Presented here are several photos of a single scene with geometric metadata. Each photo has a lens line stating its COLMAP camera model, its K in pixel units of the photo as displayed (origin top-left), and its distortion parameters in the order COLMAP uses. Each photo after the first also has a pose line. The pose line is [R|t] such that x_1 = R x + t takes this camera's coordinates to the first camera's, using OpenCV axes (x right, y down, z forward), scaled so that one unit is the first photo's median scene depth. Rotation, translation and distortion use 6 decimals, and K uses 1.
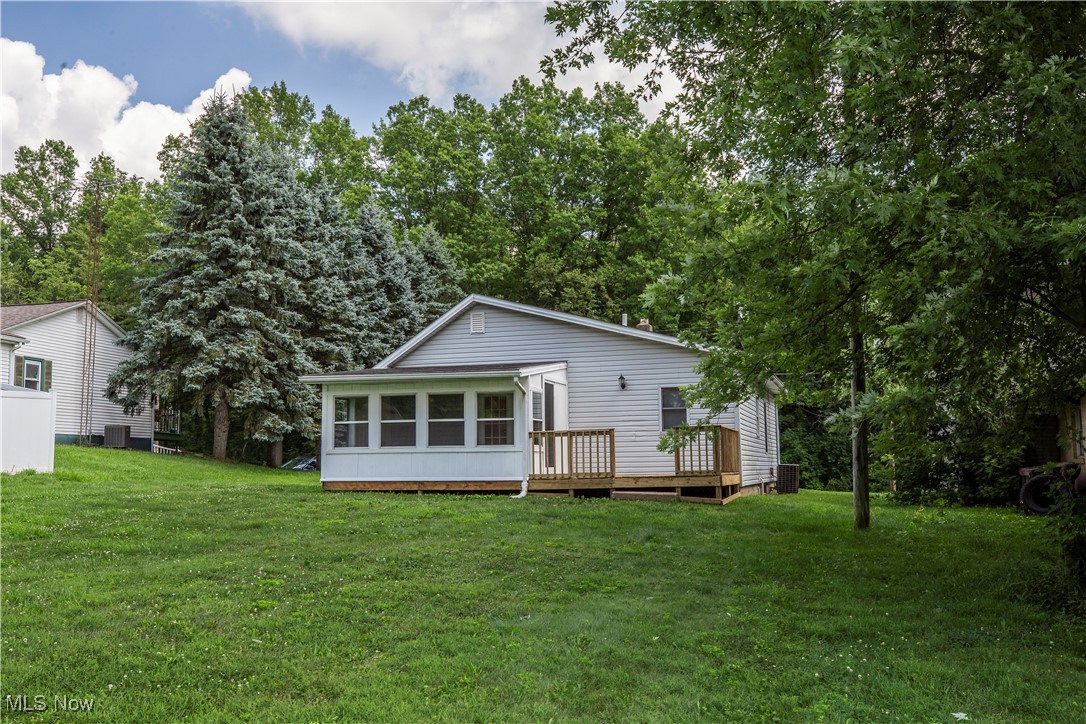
lens RADIAL K [[1063.8, 0, 543.0], [0, 1063.8, 362.0], [0, 0, 1]] dist [0.006674, 0.001853]
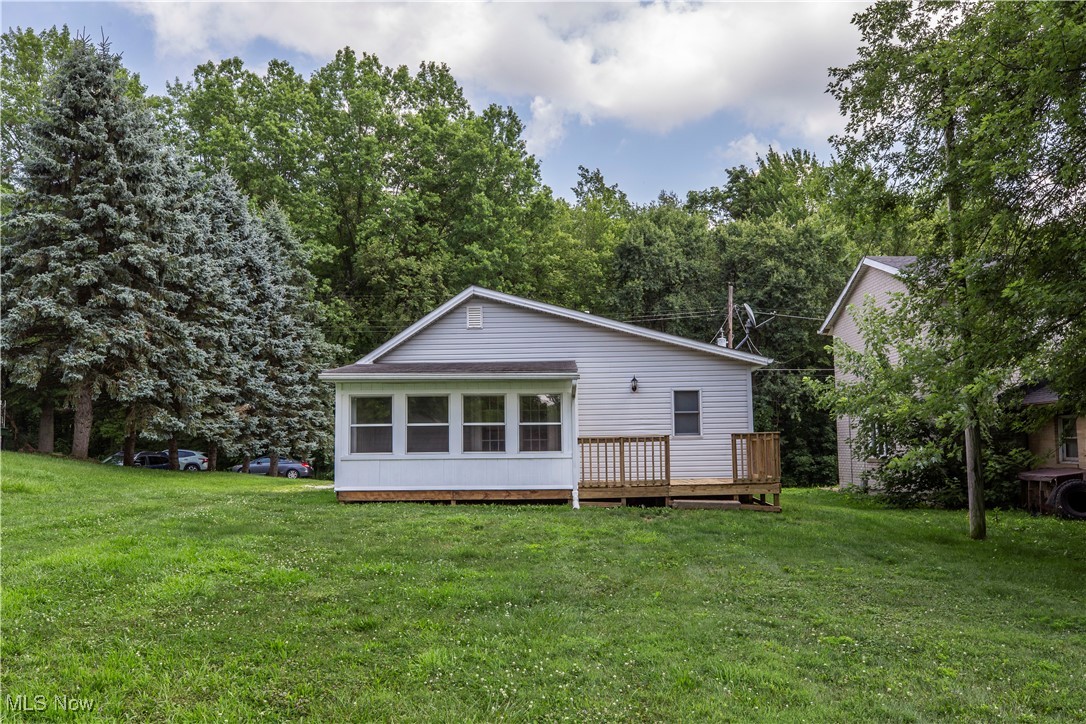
lens RADIAL K [[1078.2, 0, 543.0], [0, 1078.2, 362.0], [0, 0, 1]] dist [-0.000236, -0.007404]
pose [[0.961528, 0.022530, 0.273782, -0.195562], [-0.025872, 0.999628, 0.008600, -0.005480], [-0.273487, -0.015352, 0.961753, 0.057303]]
